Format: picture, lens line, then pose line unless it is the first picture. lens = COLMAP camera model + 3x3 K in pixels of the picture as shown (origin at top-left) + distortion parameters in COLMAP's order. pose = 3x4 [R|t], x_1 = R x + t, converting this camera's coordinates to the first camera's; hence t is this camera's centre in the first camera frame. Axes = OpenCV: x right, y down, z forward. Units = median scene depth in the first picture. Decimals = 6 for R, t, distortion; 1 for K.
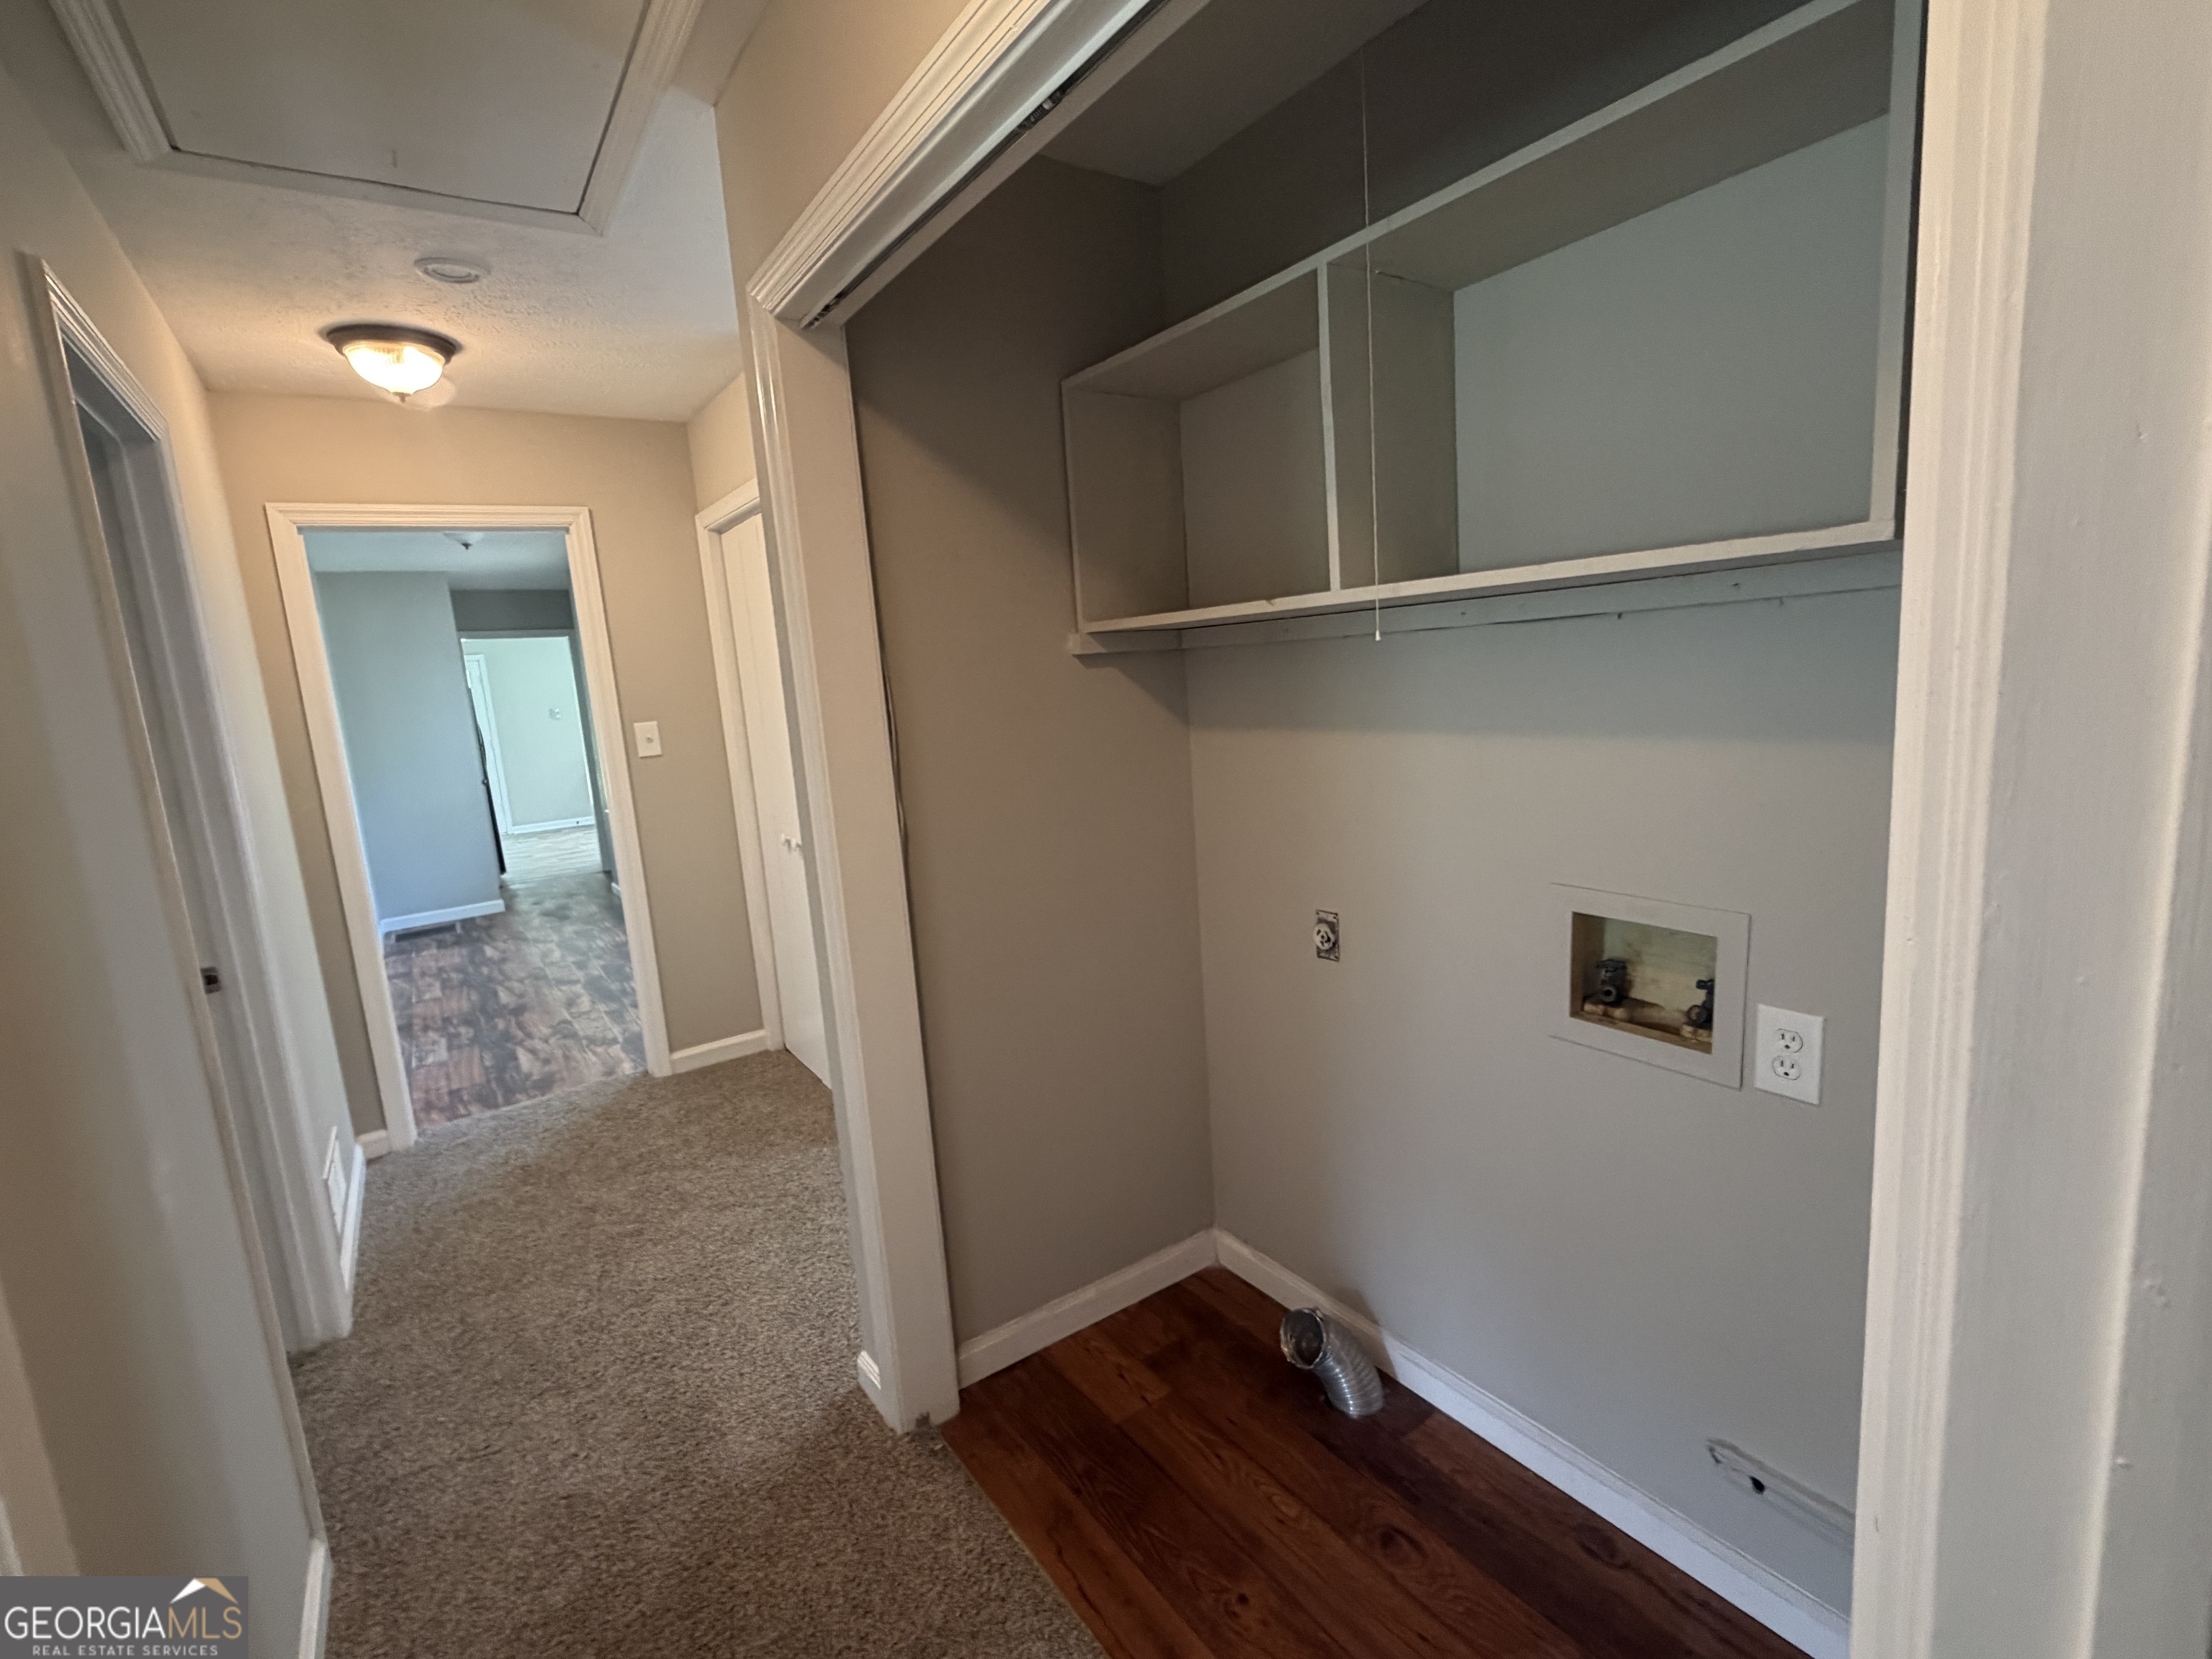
lens RADIAL K [[1009.7, 0, 1107.4], [0, 1009.7, 836.7], [0, 0, 1]] dist [-0.004483, 0.006000]
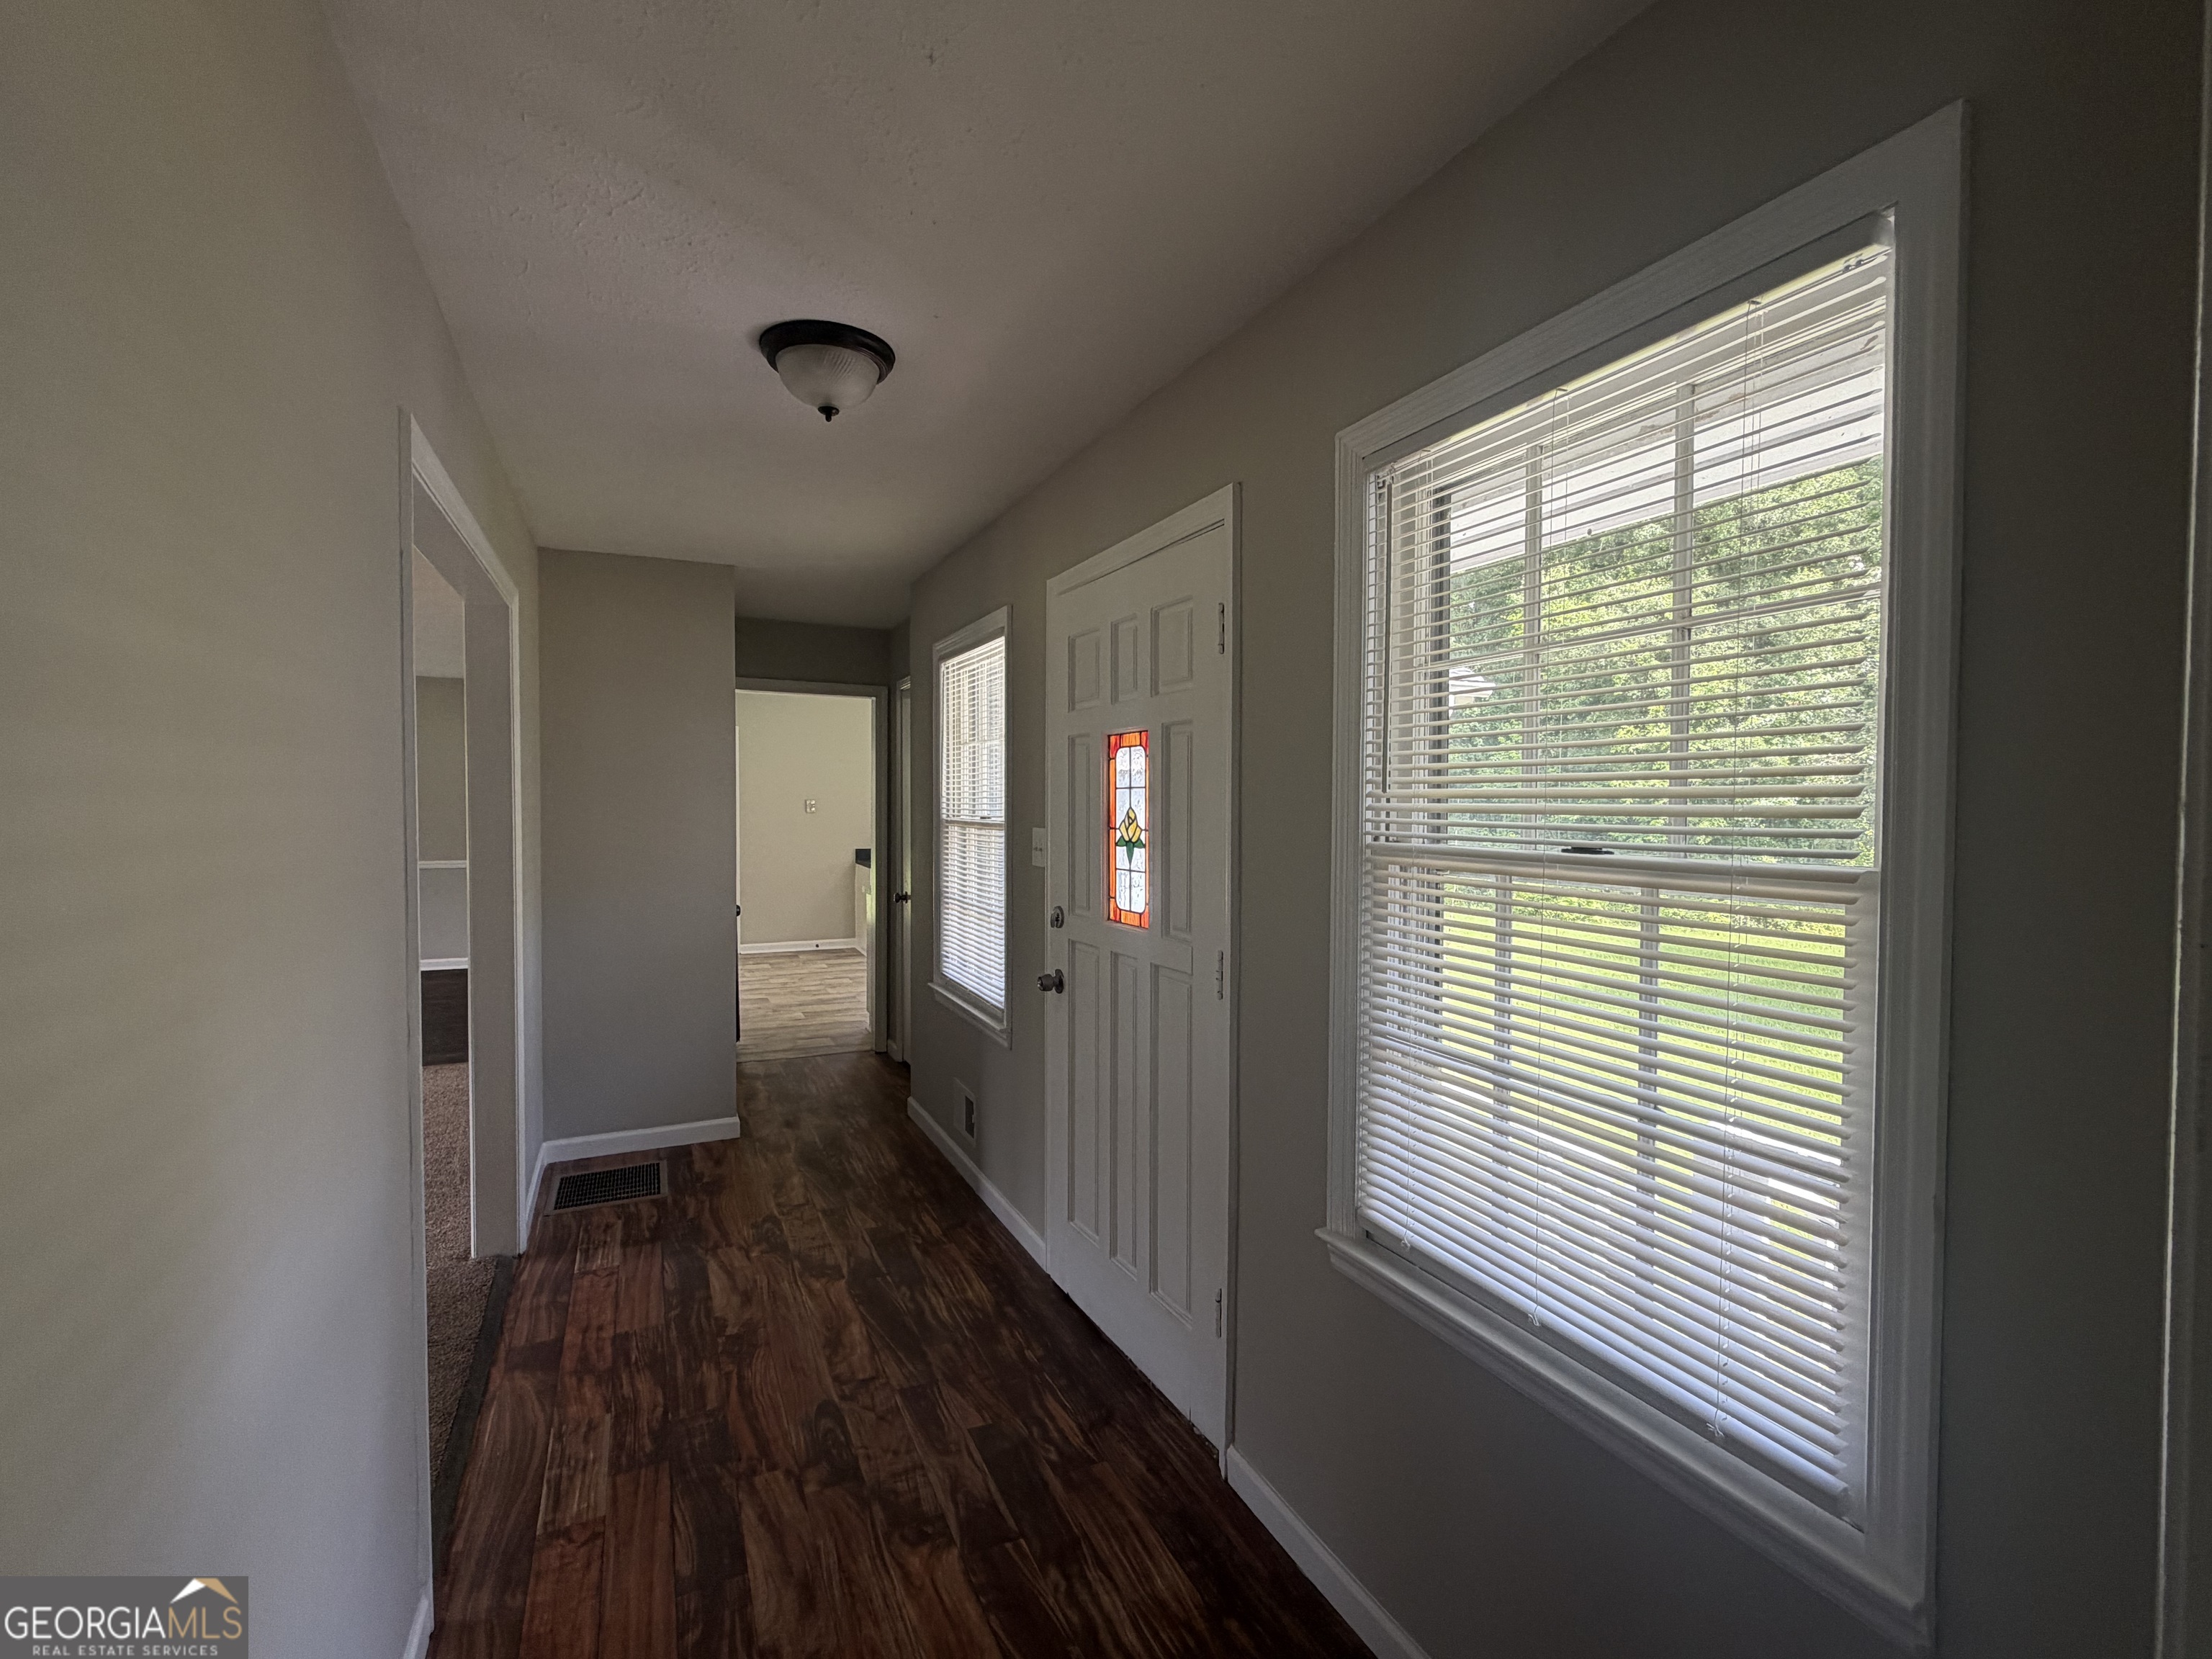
lens RADIAL K [[1009.7, 0, 1107.4], [0, 1009.7, 836.7], [0, 0, 1]] dist [-0.004483, 0.006000]
pose [[0.982557, 0.075083, -0.170130, -0.214594], [-0.095883, 0.988429, -0.117539, -0.035696], [0.159337, 0.131801, 0.978387, 0.311939]]
